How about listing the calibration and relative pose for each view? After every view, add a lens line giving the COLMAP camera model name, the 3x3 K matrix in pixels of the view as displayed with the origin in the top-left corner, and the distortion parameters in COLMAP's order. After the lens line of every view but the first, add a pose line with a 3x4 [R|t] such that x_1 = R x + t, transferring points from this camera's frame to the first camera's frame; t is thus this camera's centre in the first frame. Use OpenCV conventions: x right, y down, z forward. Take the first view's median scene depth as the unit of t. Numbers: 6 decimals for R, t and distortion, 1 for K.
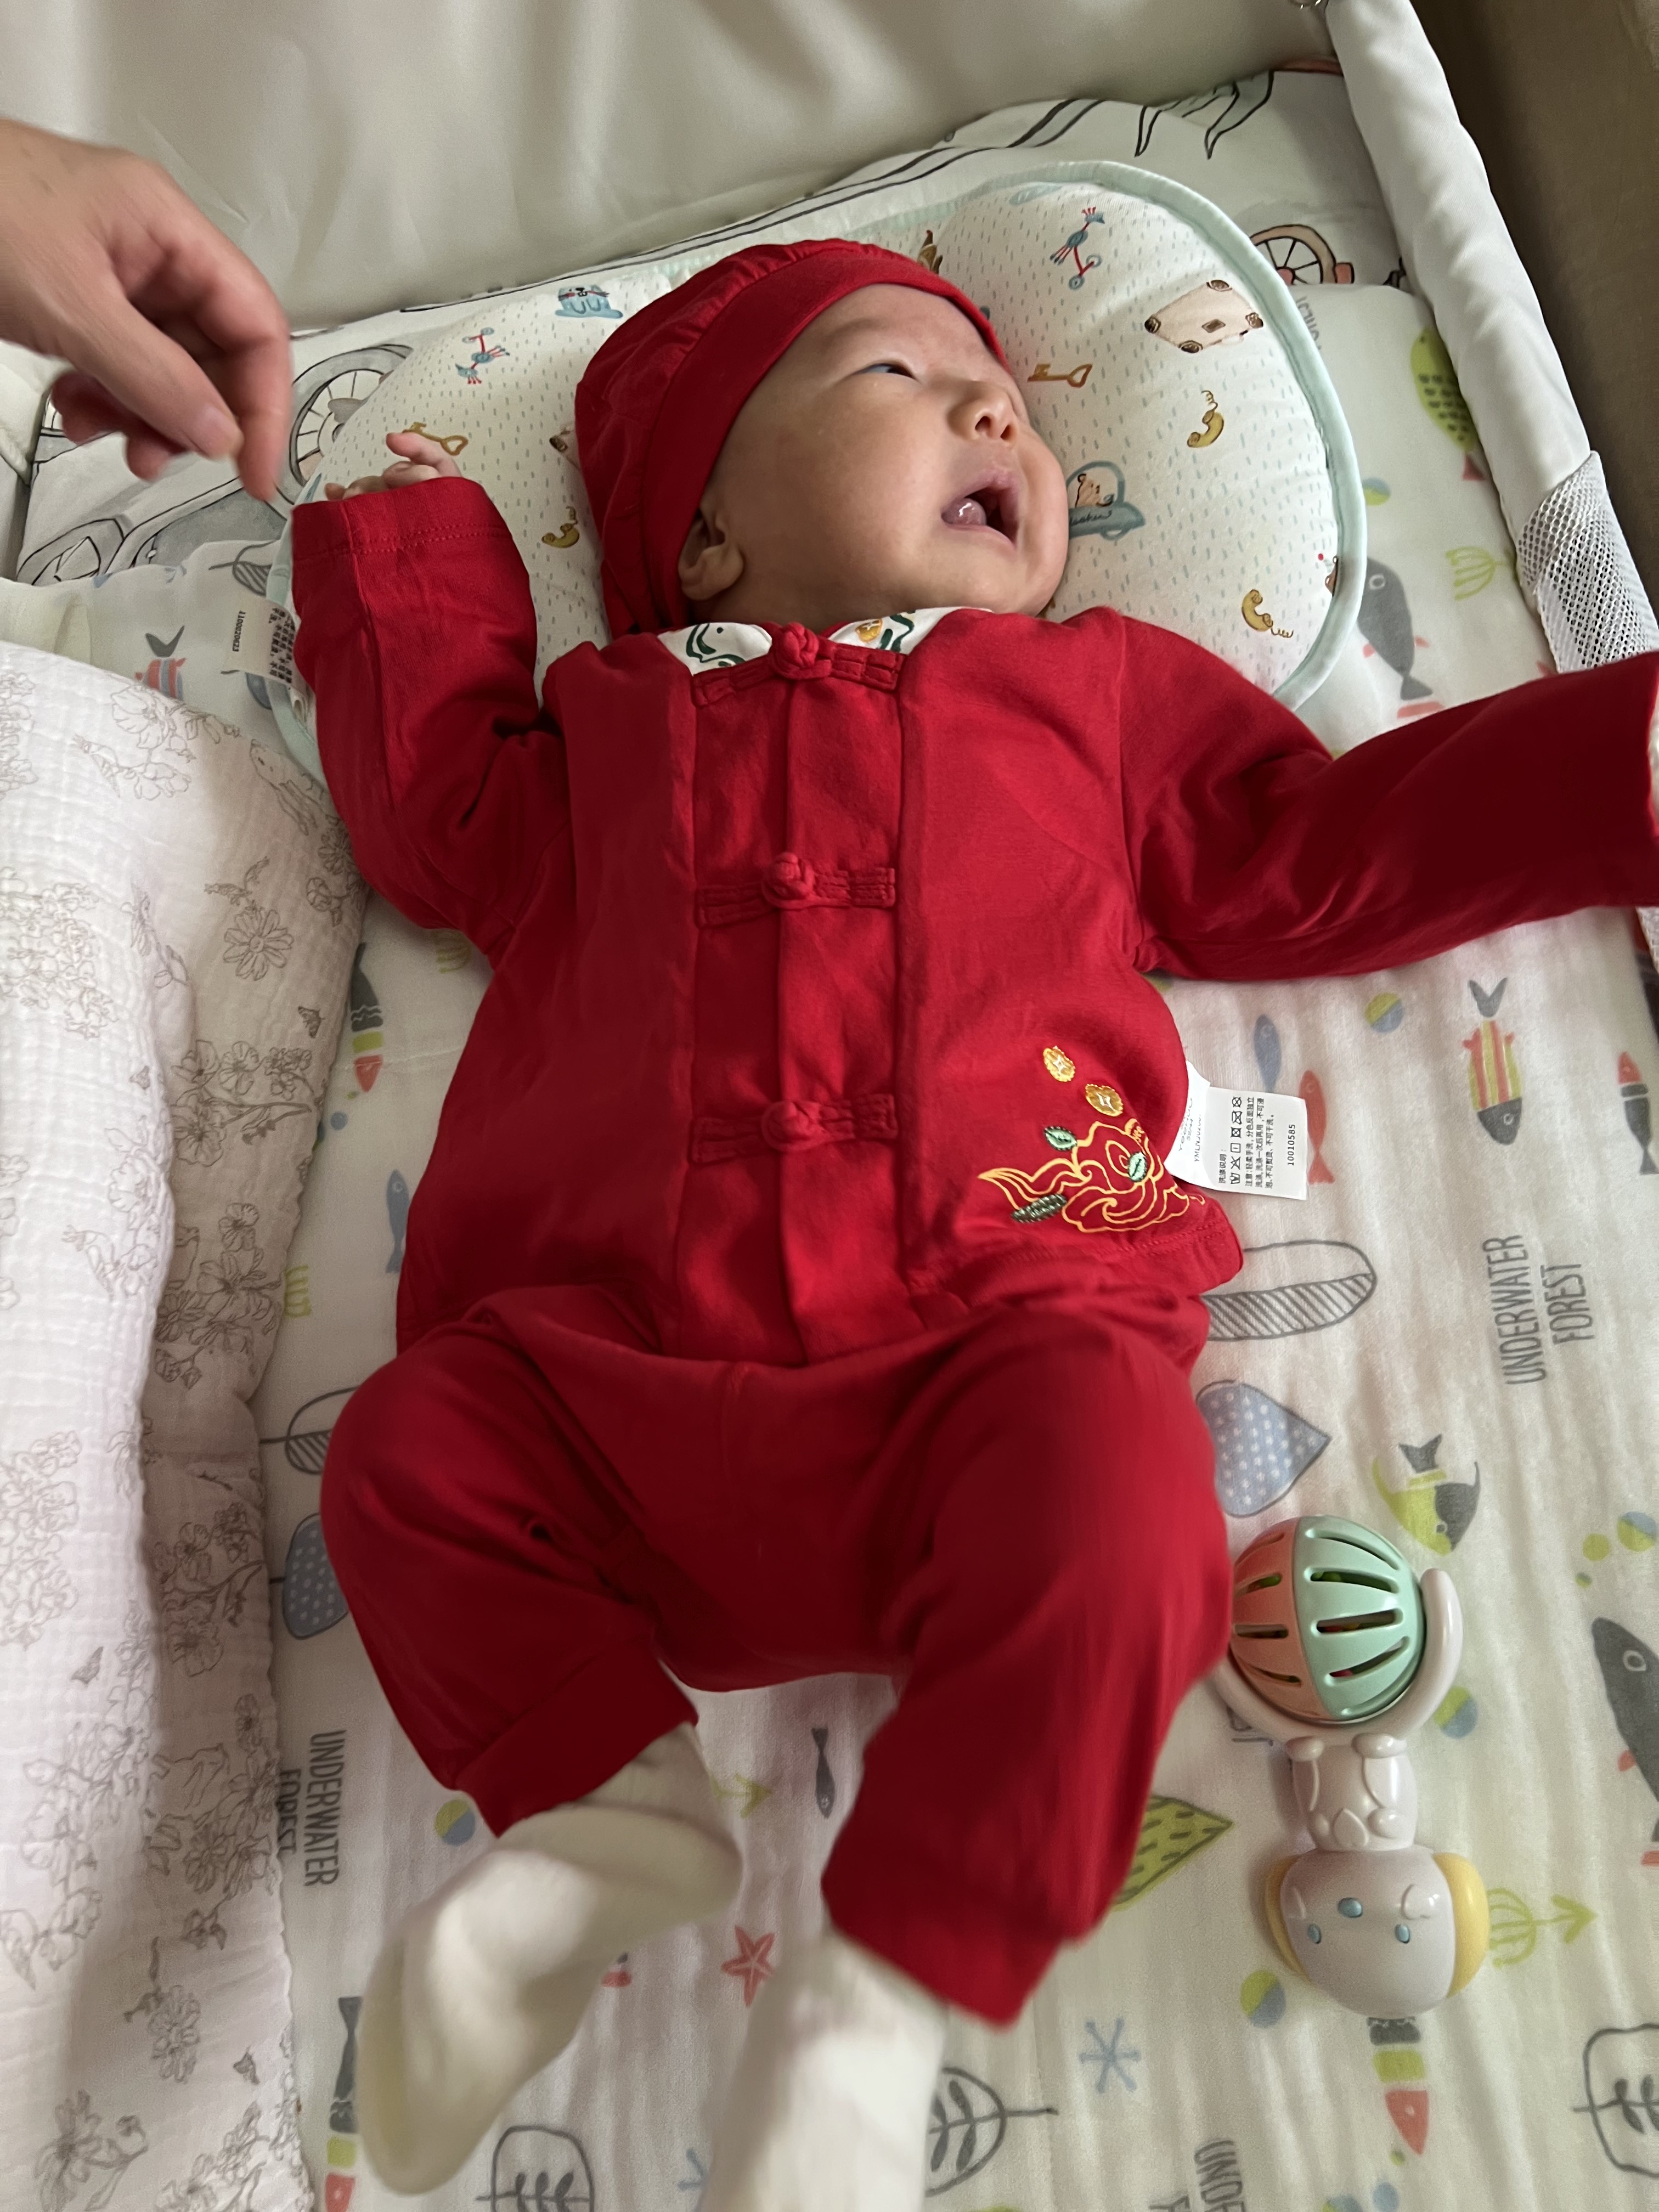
lens RADIAL K [[1656.3, 0, 813.6], [0, 1656.3, 1110.3], [0, 0, 1]] dist [0.042044, -0.005456]
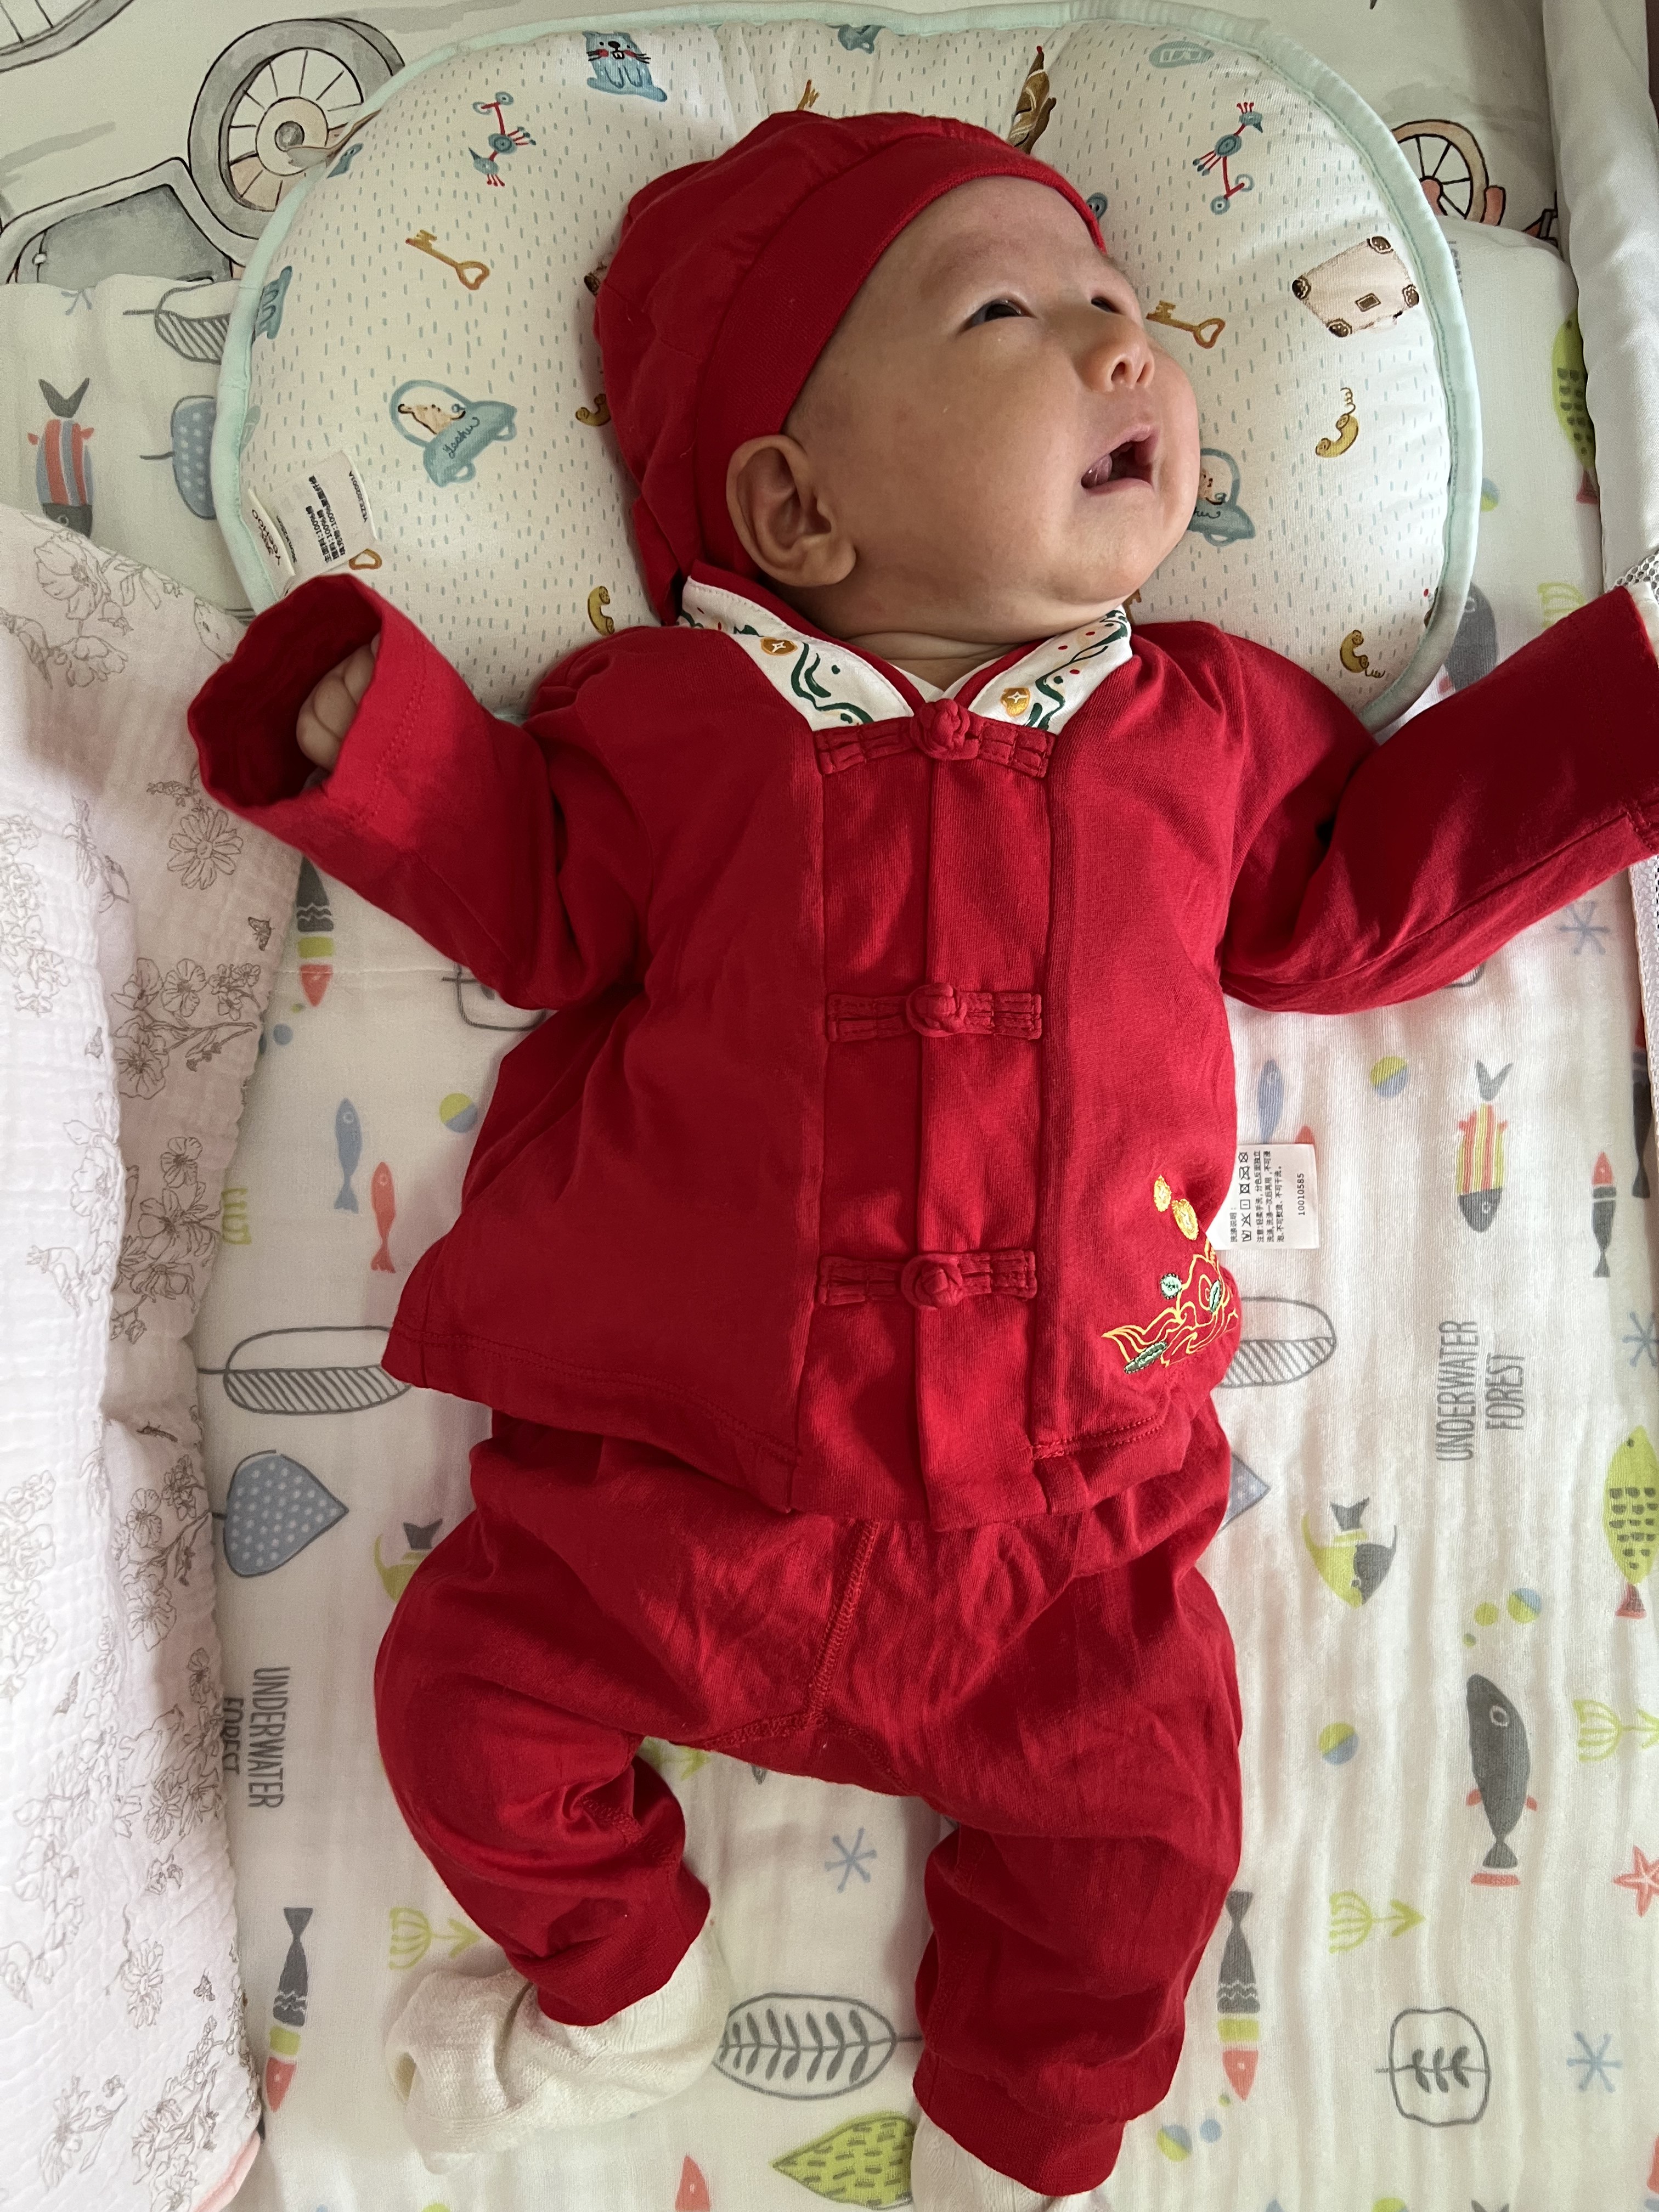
lens RADIAL K [[1687.9, 0, 829.5], [0, 1687.9, 1106.0], [0, 0, 1]] dist [-0.005698, 0.057250]
pose [[0.984959, 0.086969, 0.149303, -0.144630], [-0.123440, 0.958807, 0.255836, -0.271731], [-0.120903, -0.270418, 0.955121, 0.069512]]
